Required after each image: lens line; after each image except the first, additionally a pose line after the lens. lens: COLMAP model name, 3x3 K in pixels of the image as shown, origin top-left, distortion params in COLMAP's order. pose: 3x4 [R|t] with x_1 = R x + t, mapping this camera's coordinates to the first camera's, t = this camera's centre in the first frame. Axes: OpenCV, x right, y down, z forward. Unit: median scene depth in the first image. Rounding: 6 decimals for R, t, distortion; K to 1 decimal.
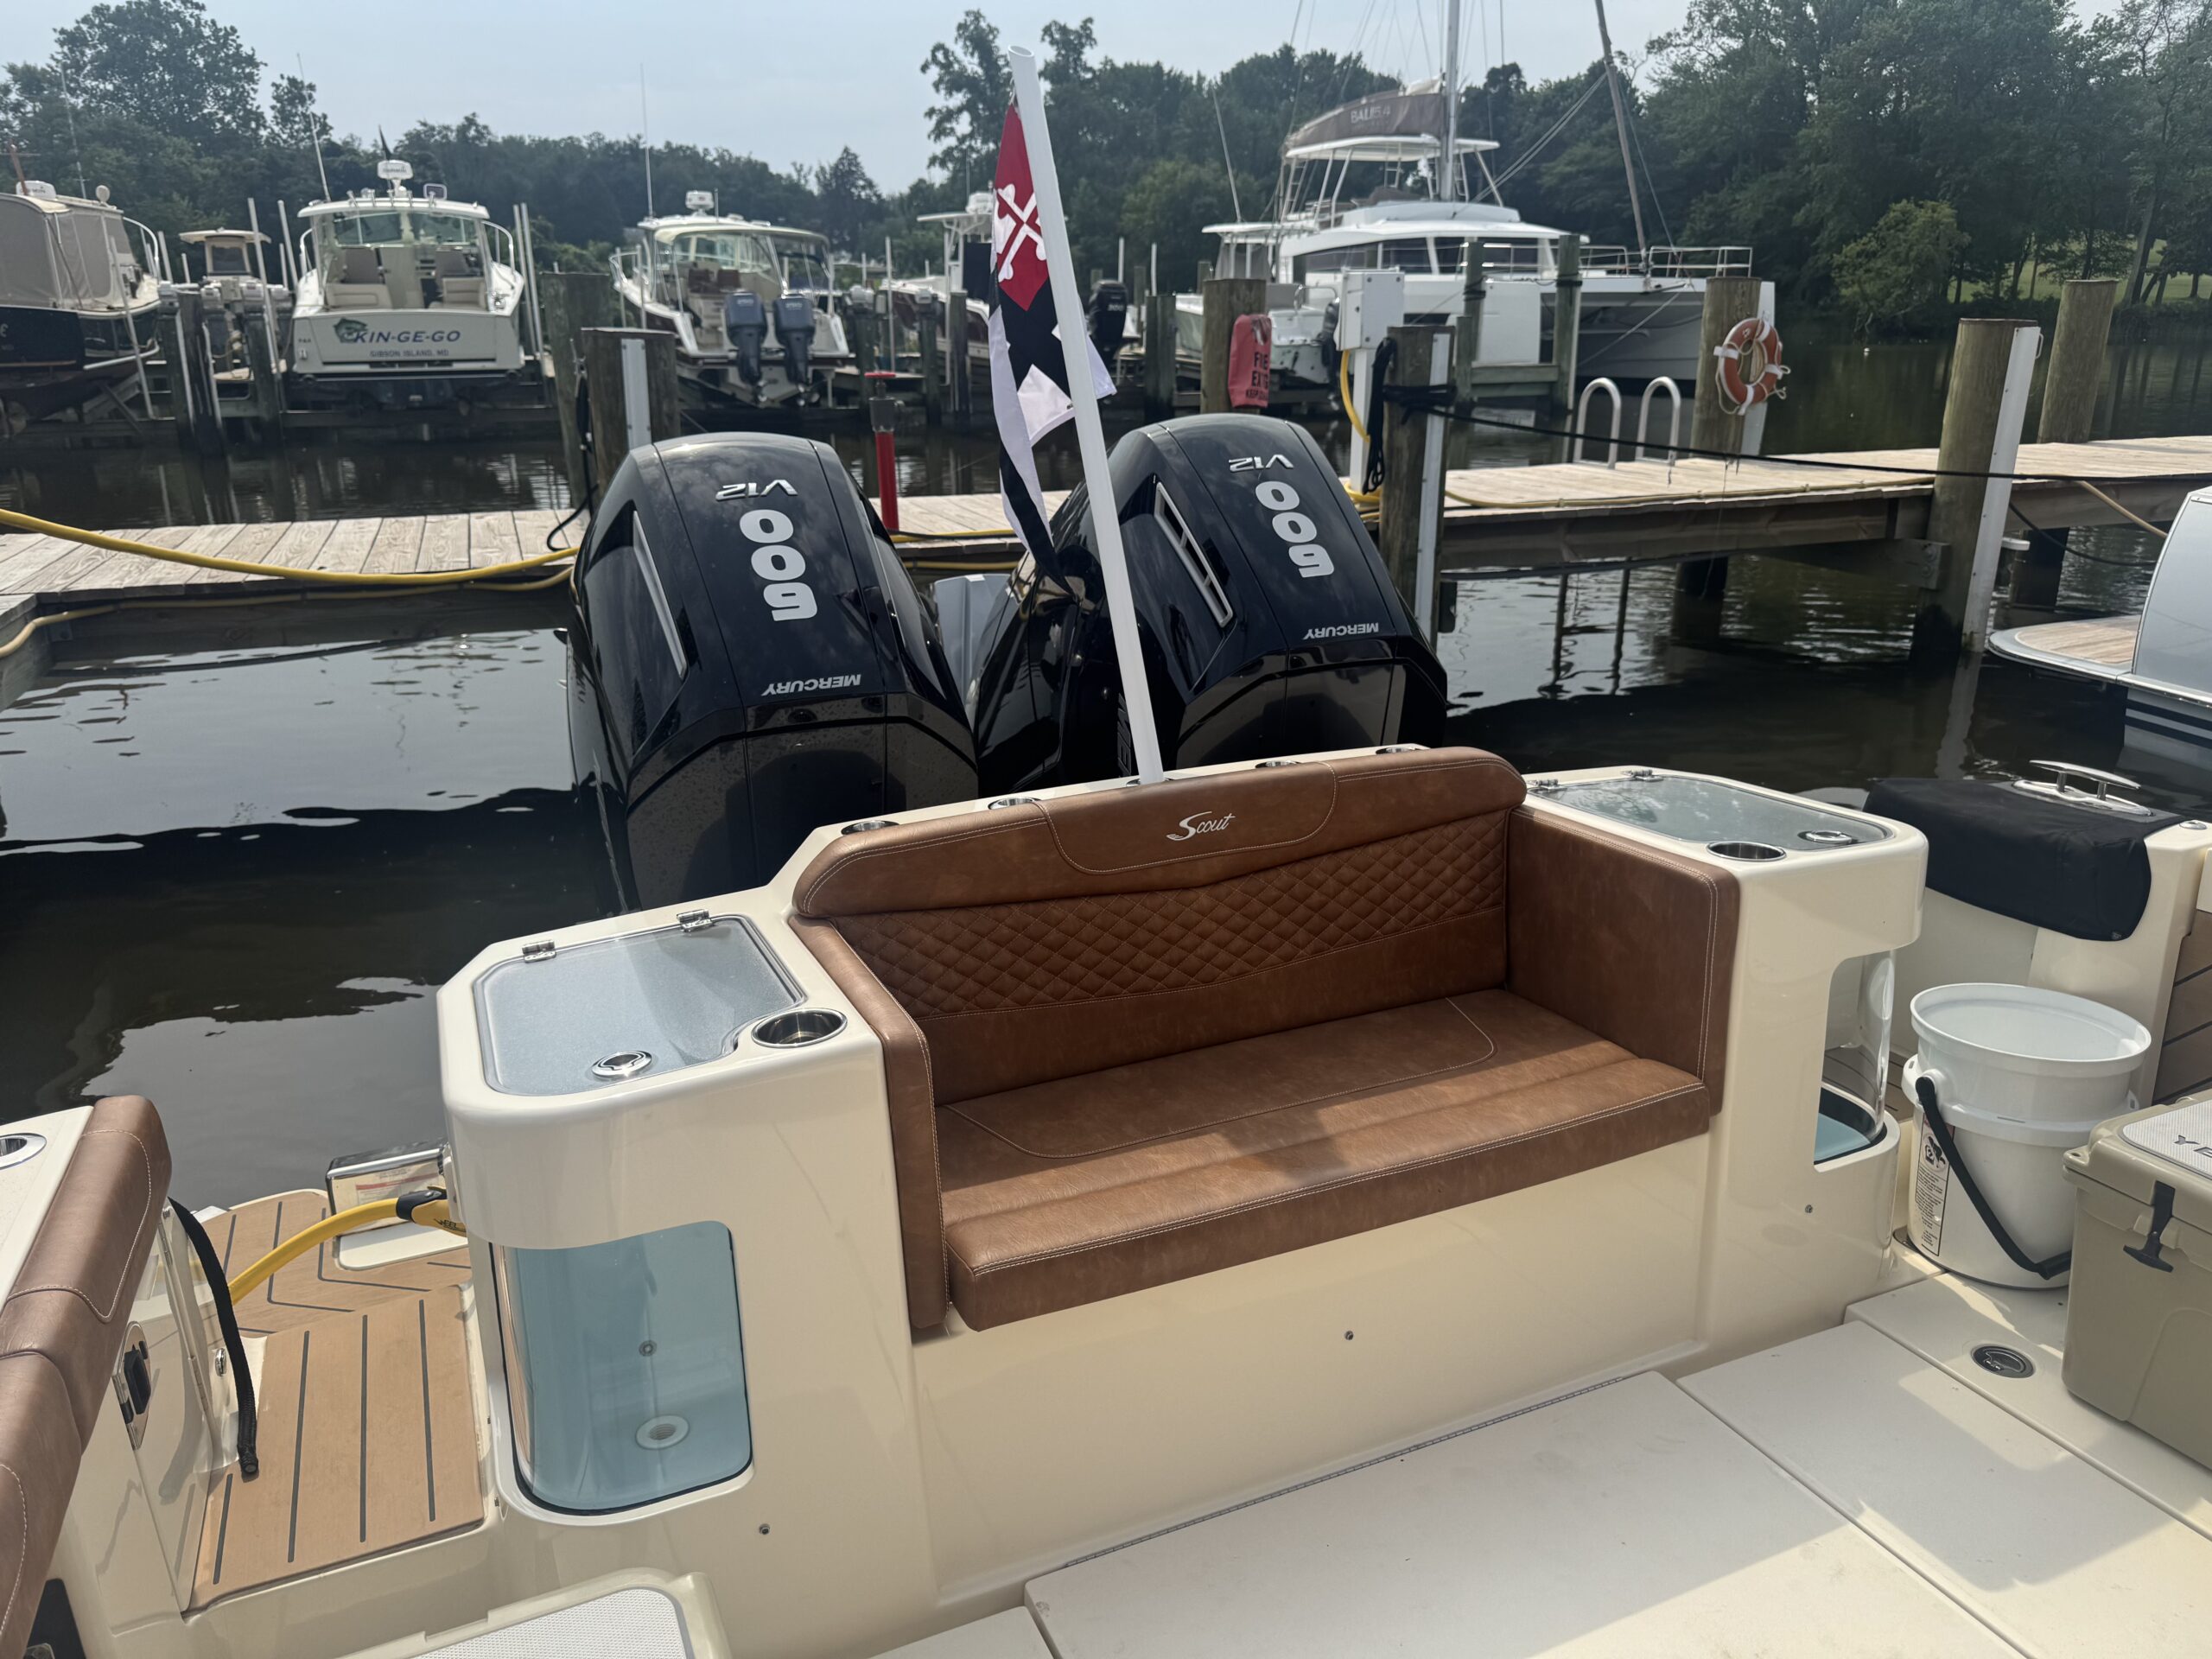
lens RADIAL K [[1568.1, 0, 1106.0], [0, 1568.1, 829.5], [0, 0, 1]] dist [0.046658, -0.043598]
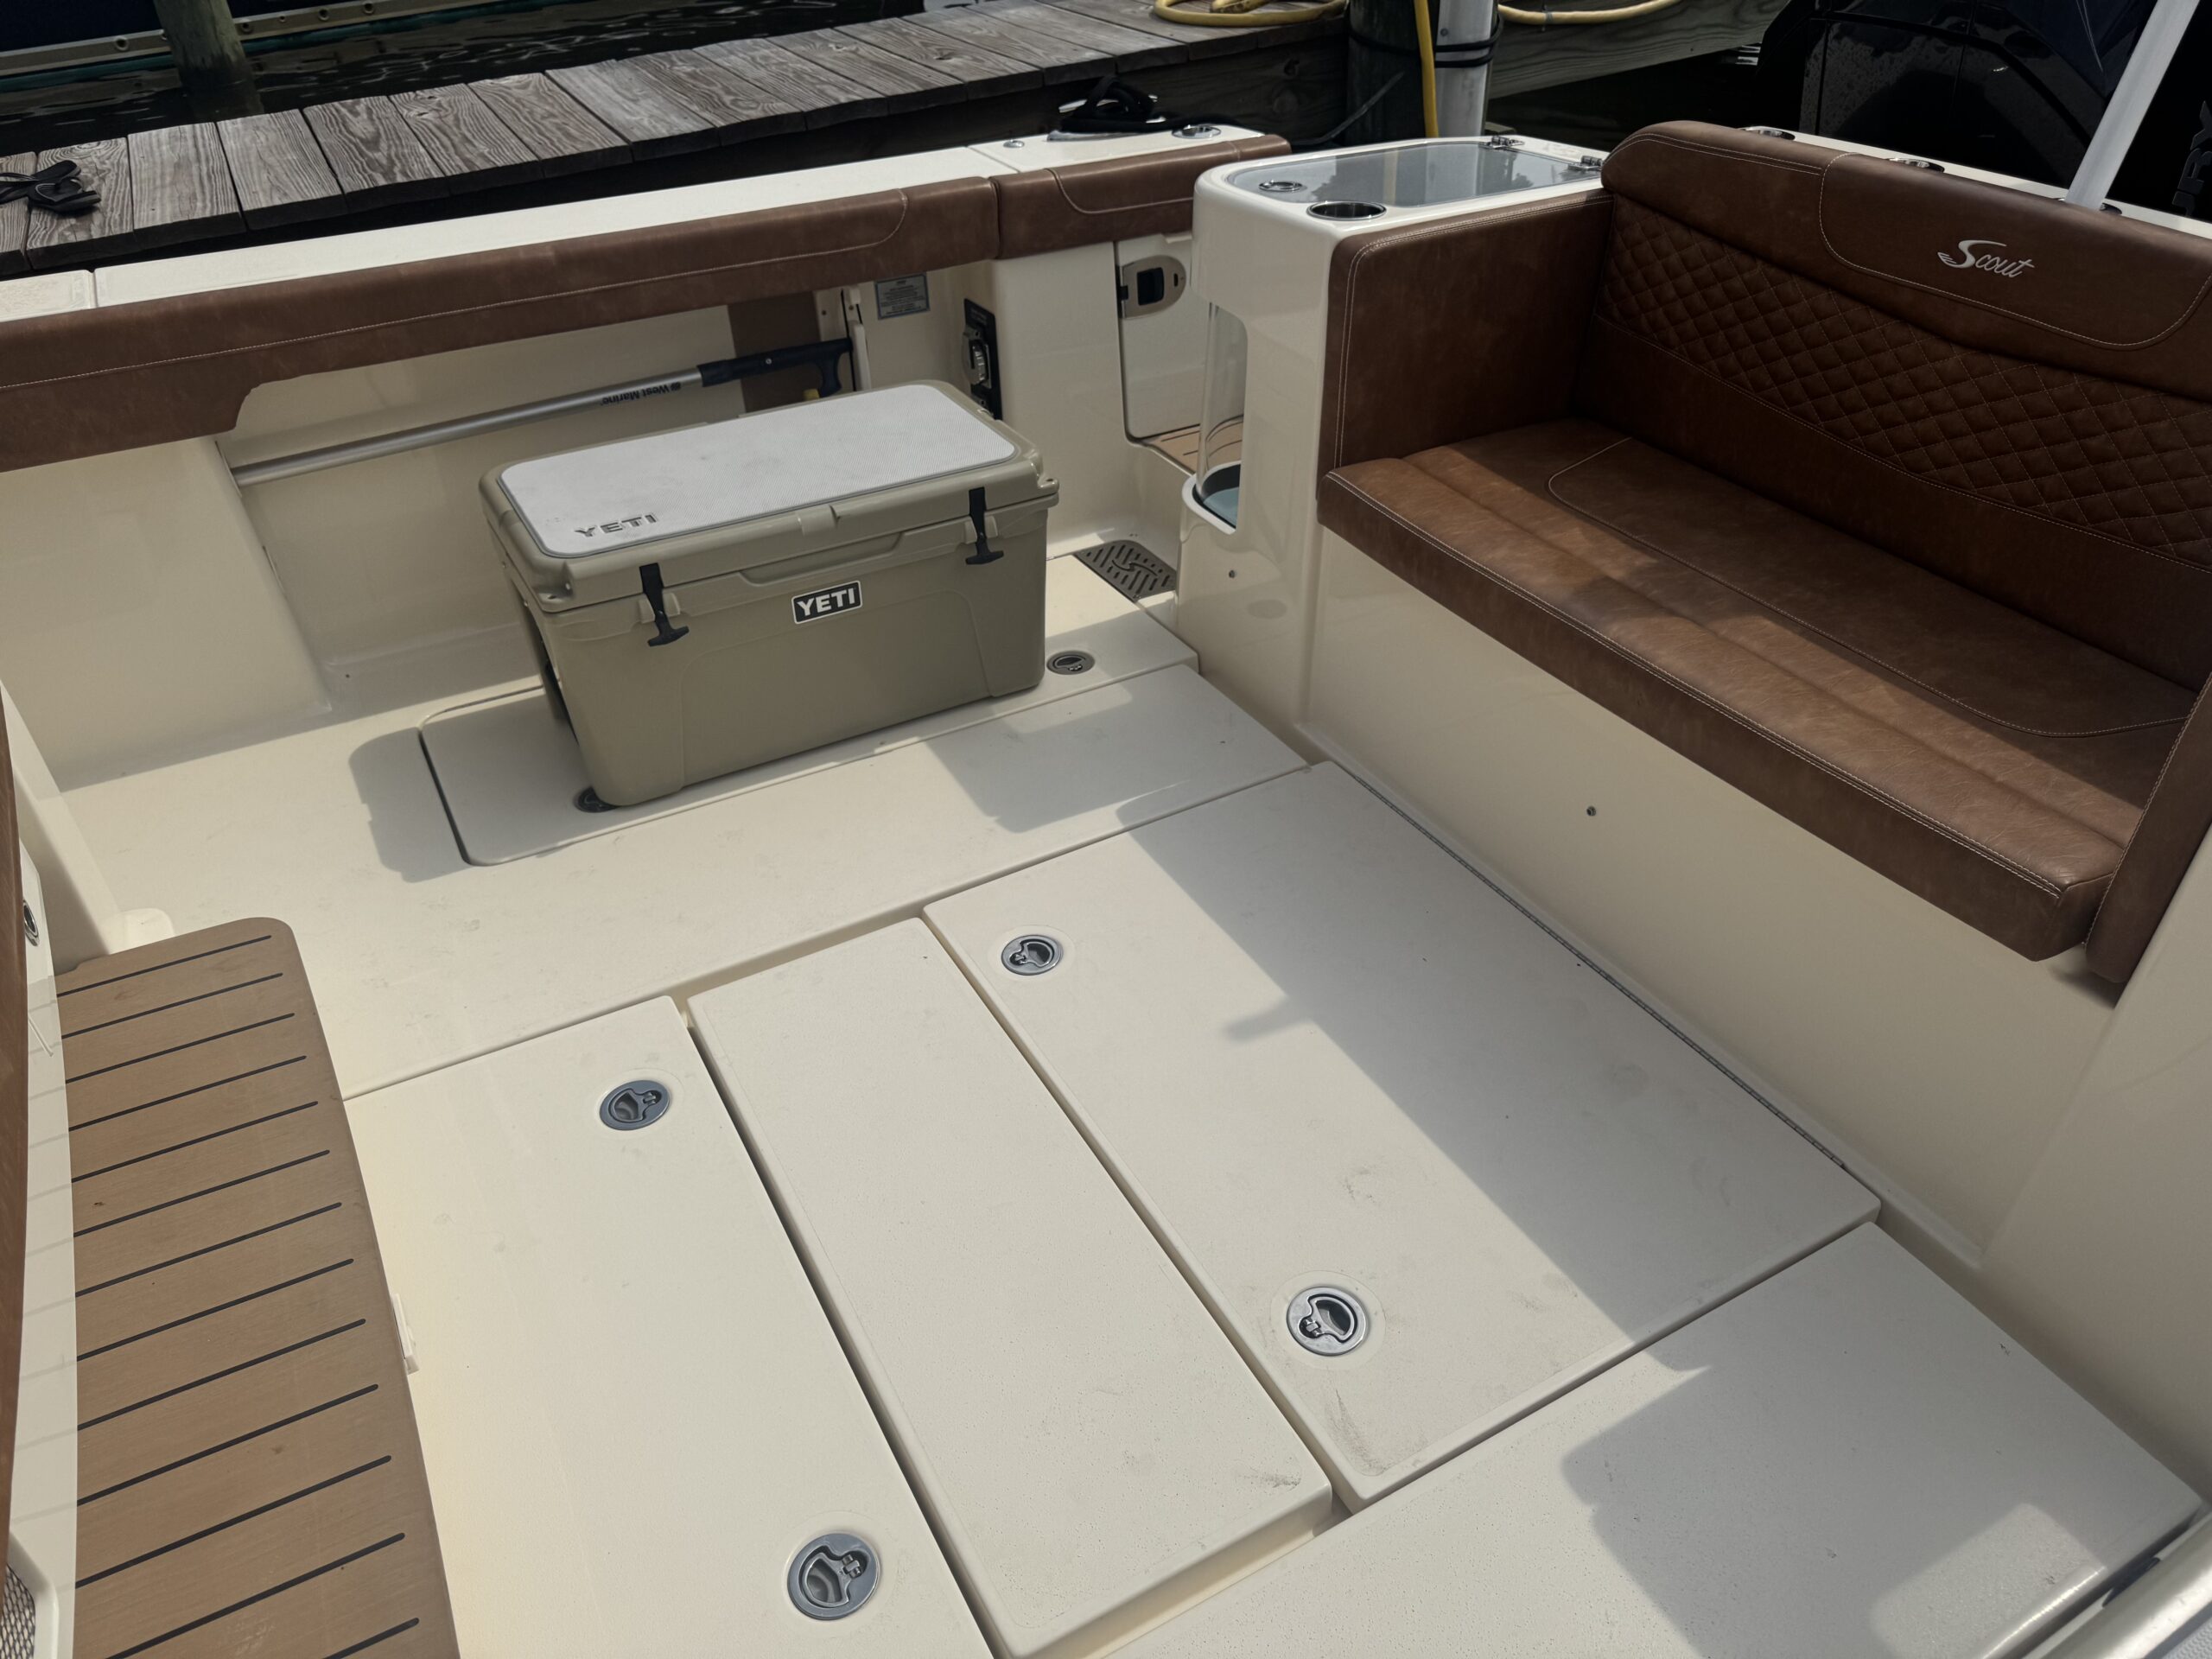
lens RADIAL K [[1567.3, 0, 1098.9], [0, 1567.3, 857.4], [0, 0, 1]] dist [0.070430, -0.082651]
pose [[0.098099, 0.623655, -0.775520, 0.689403], [-0.263518, 0.767741, 0.584065, -0.100866], [0.959653, 0.147067, 0.239659, 0.399525]]
